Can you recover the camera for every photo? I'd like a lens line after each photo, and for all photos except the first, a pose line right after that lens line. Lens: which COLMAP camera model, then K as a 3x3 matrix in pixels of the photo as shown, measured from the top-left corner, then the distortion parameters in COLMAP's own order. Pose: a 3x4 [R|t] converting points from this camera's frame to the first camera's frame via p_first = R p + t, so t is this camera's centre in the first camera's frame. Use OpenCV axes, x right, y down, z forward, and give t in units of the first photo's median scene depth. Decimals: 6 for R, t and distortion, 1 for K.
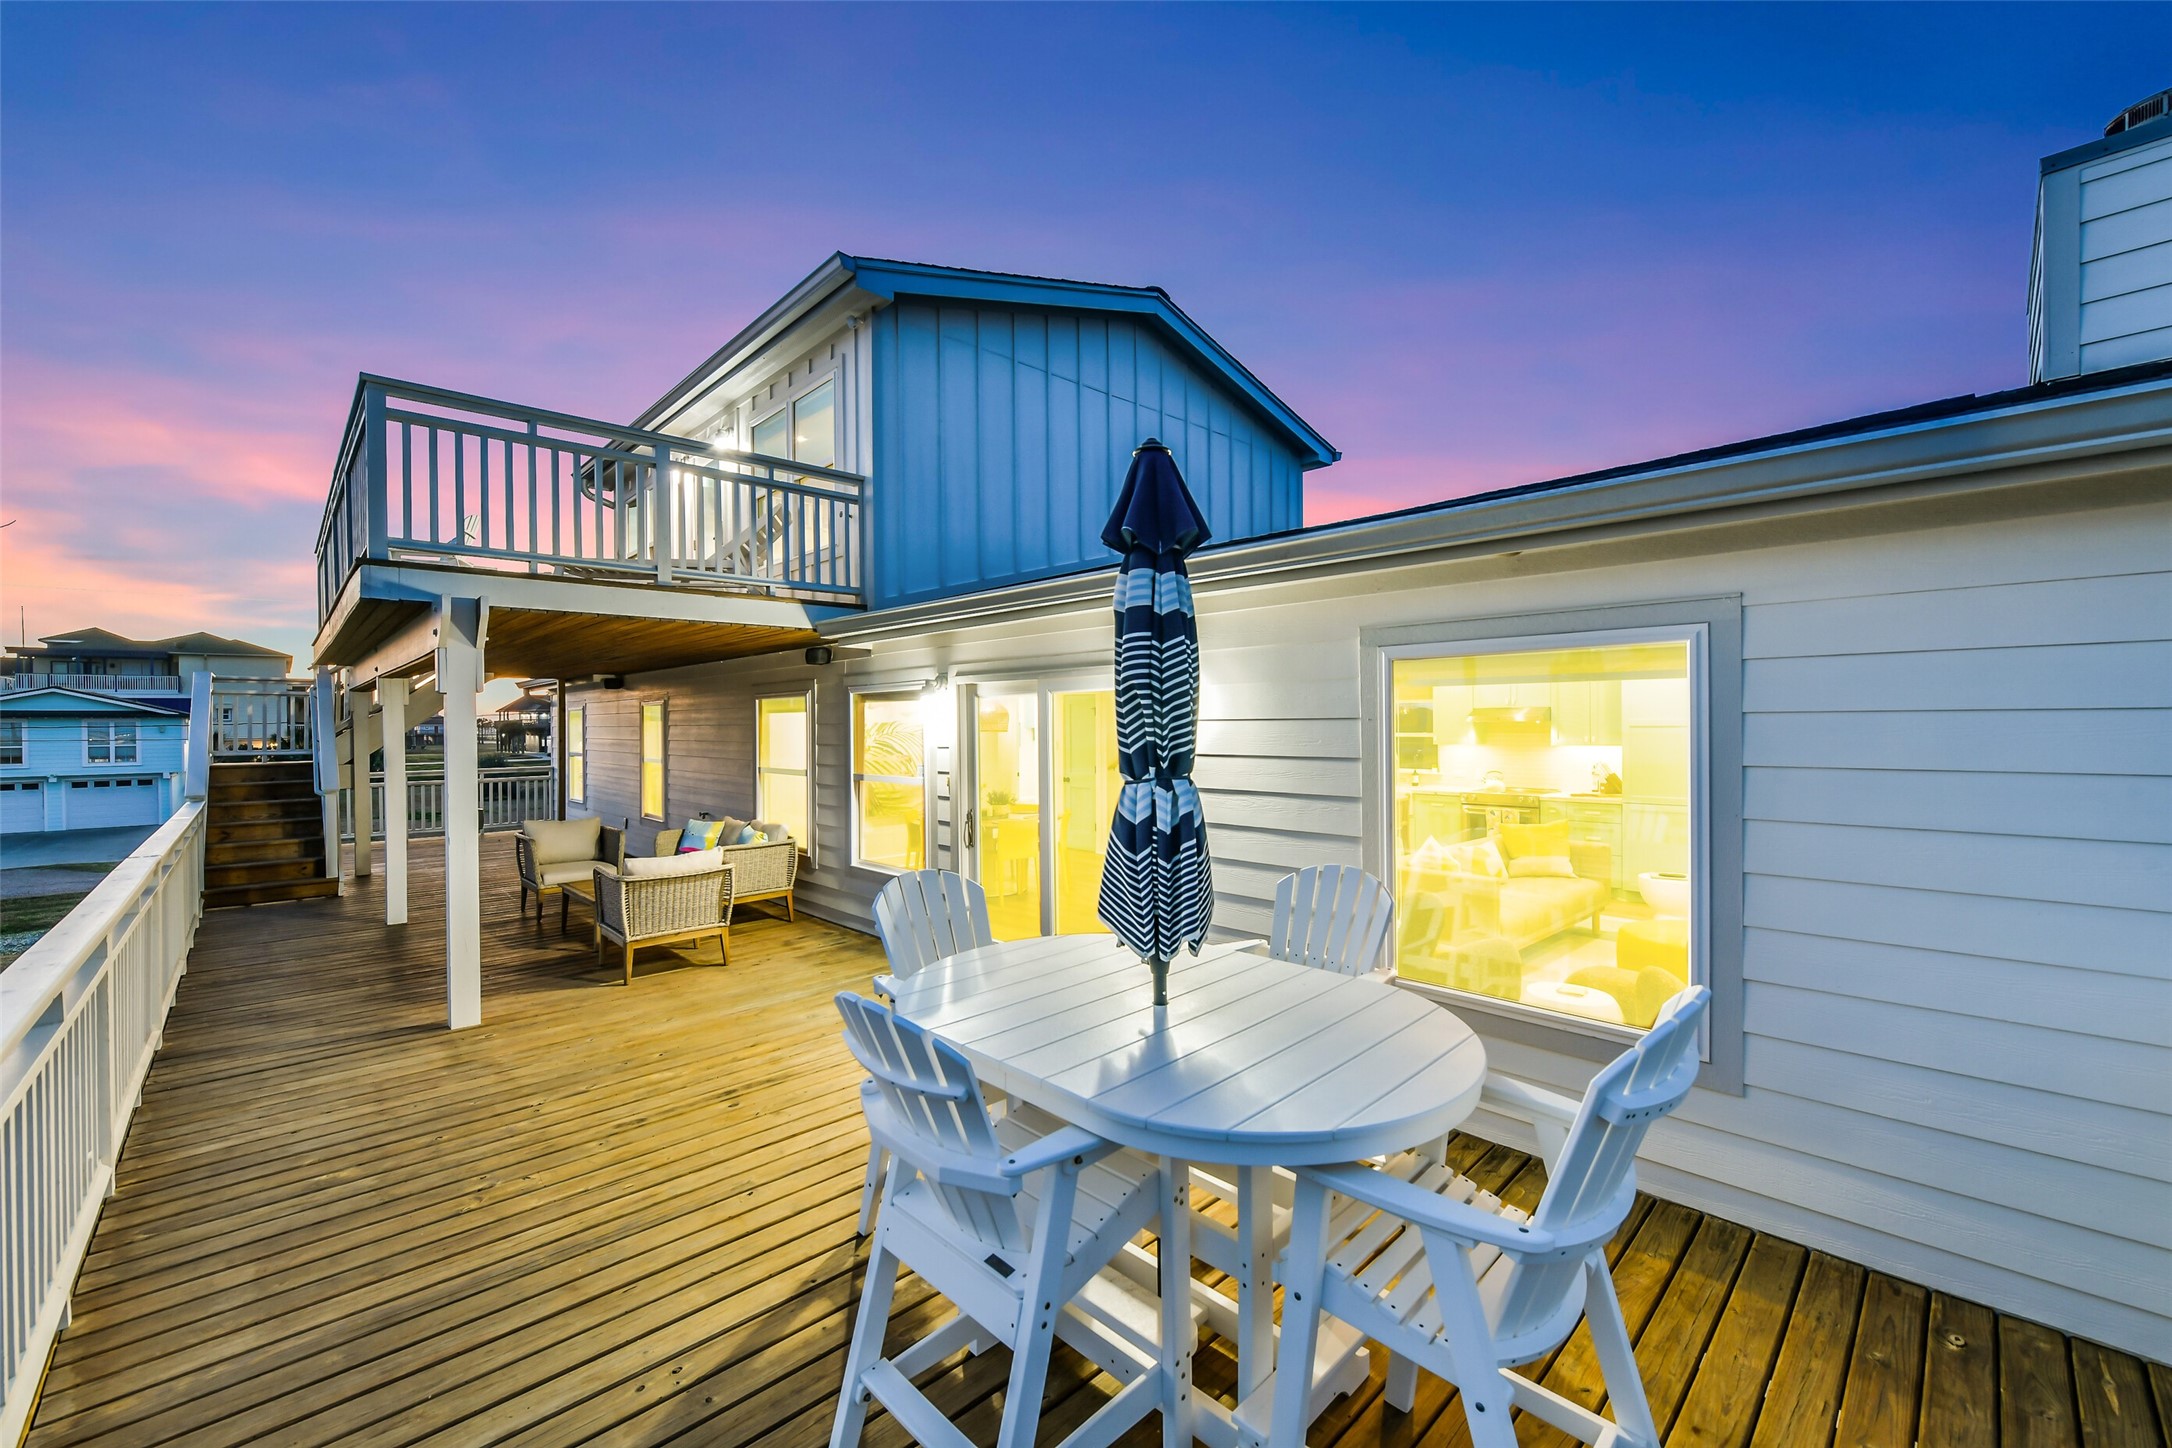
lens RADIAL K [[863.7, 0, 1086.0], [0, 863.7, 724.0], [0, 0, 1]] dist [0.000321, -0.000012]
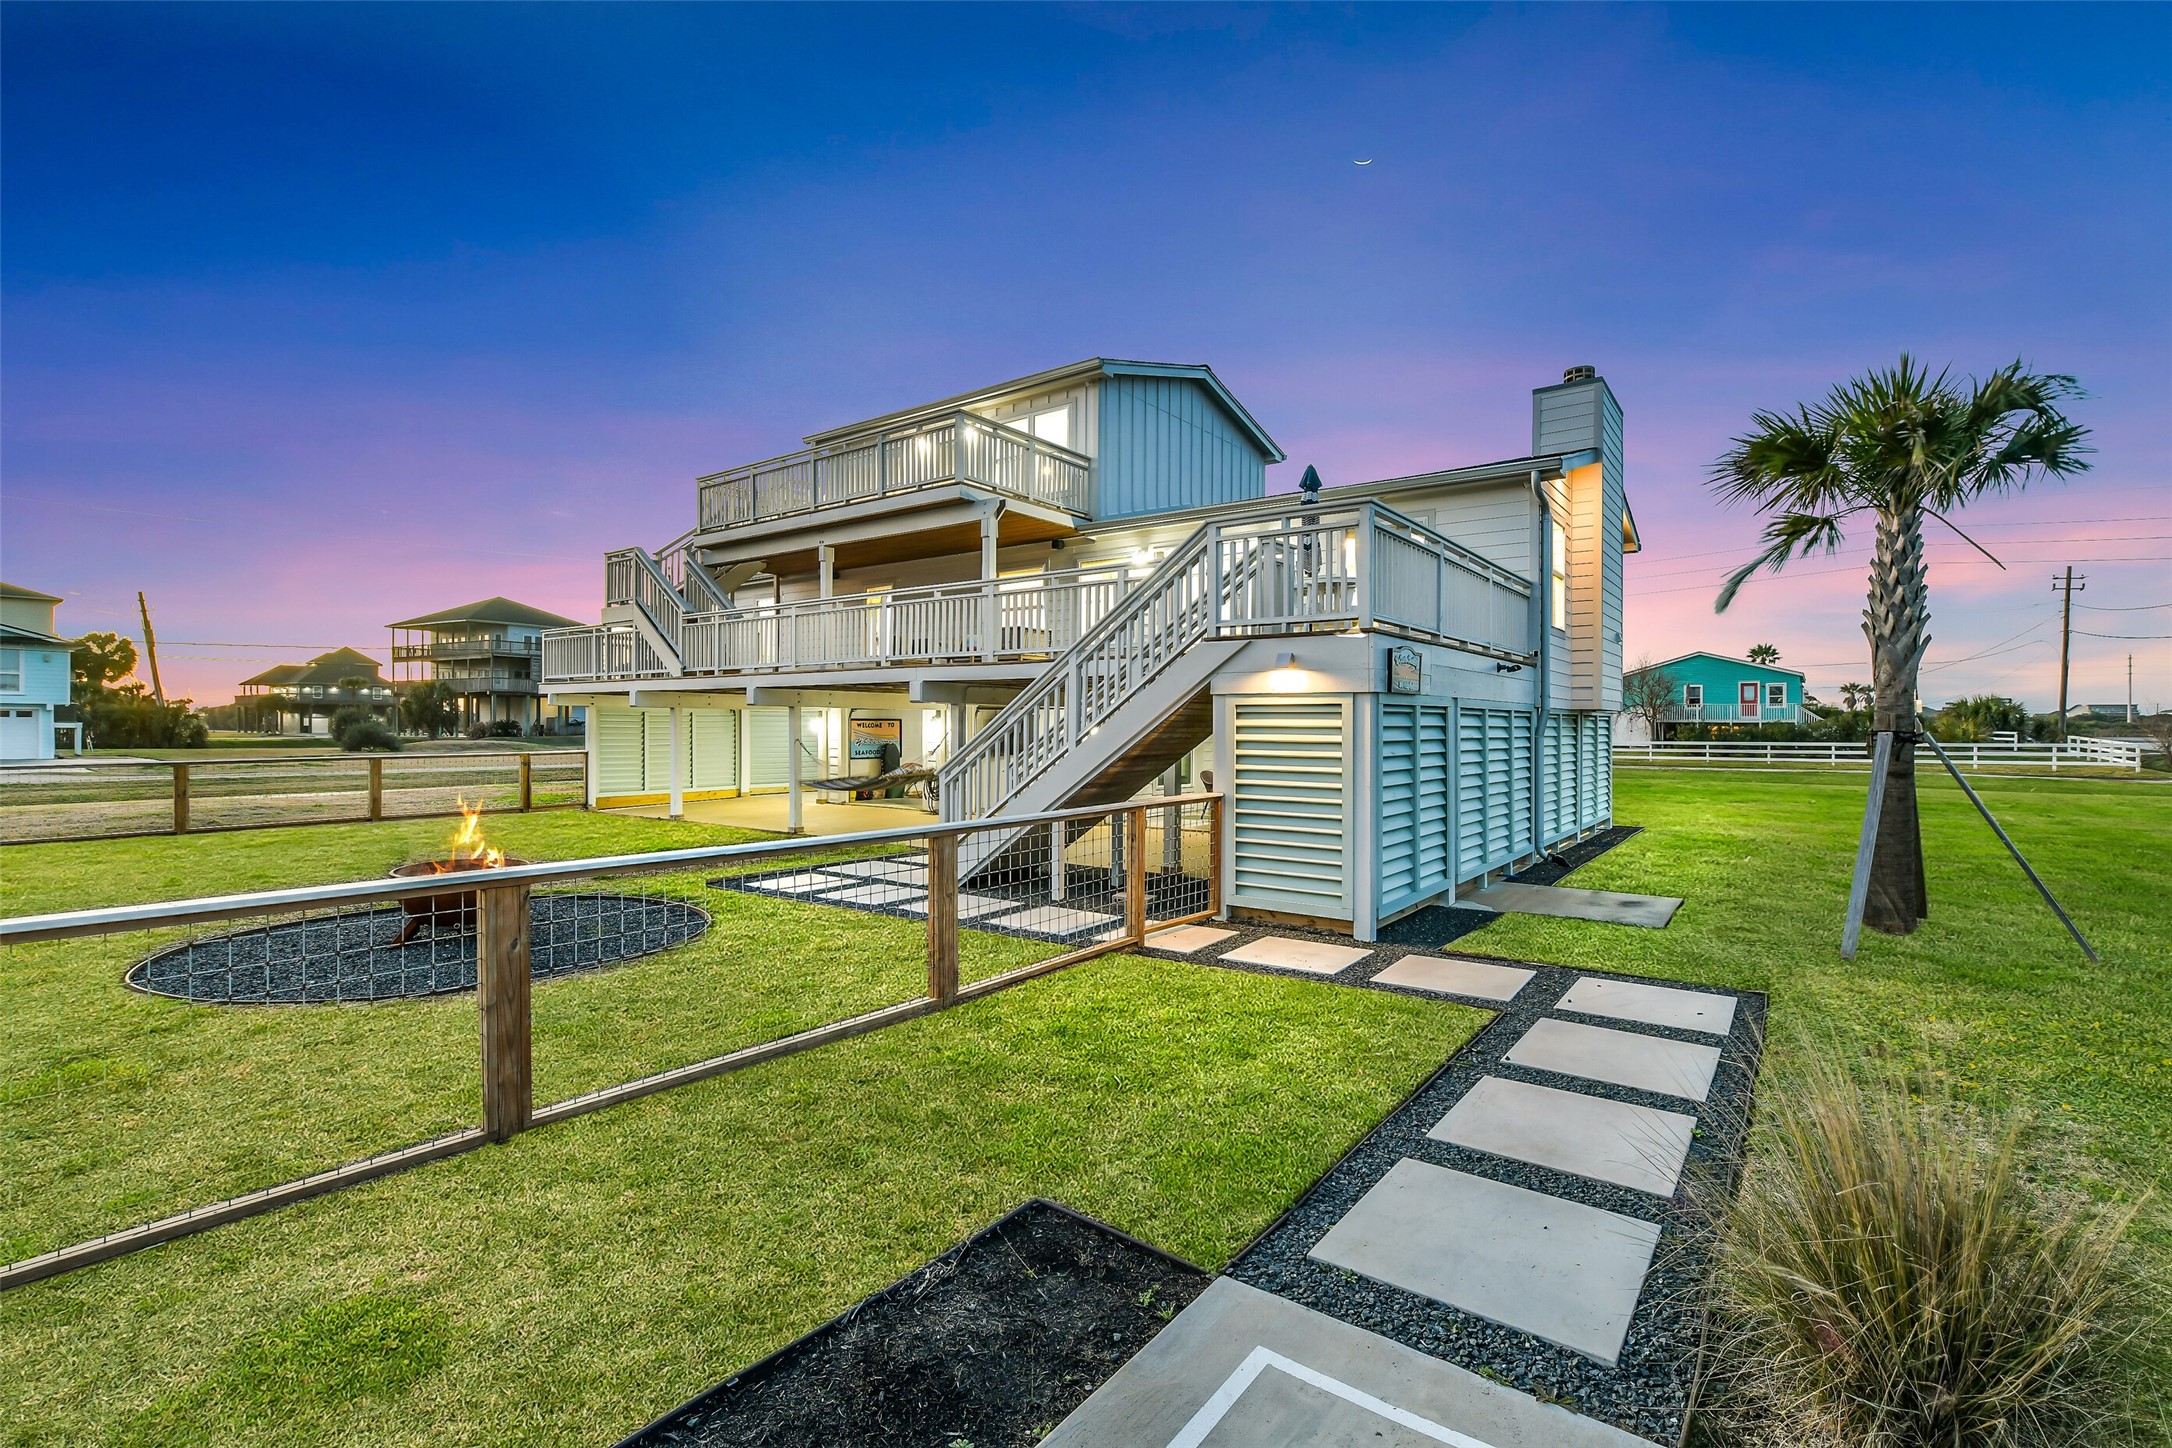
lens RADIAL K [[974.5, 0, 1086.0], [0, 974.5, 724.0], [0, 0, 1]] dist [-0.000118, 0.000052]
pose [[0.985107, 0.014095, 0.171366, -0.527284], [-0.012993, 0.999887, -0.007549, 0.298325], [-0.171453, 0.005210, 0.985178, -1.042082]]
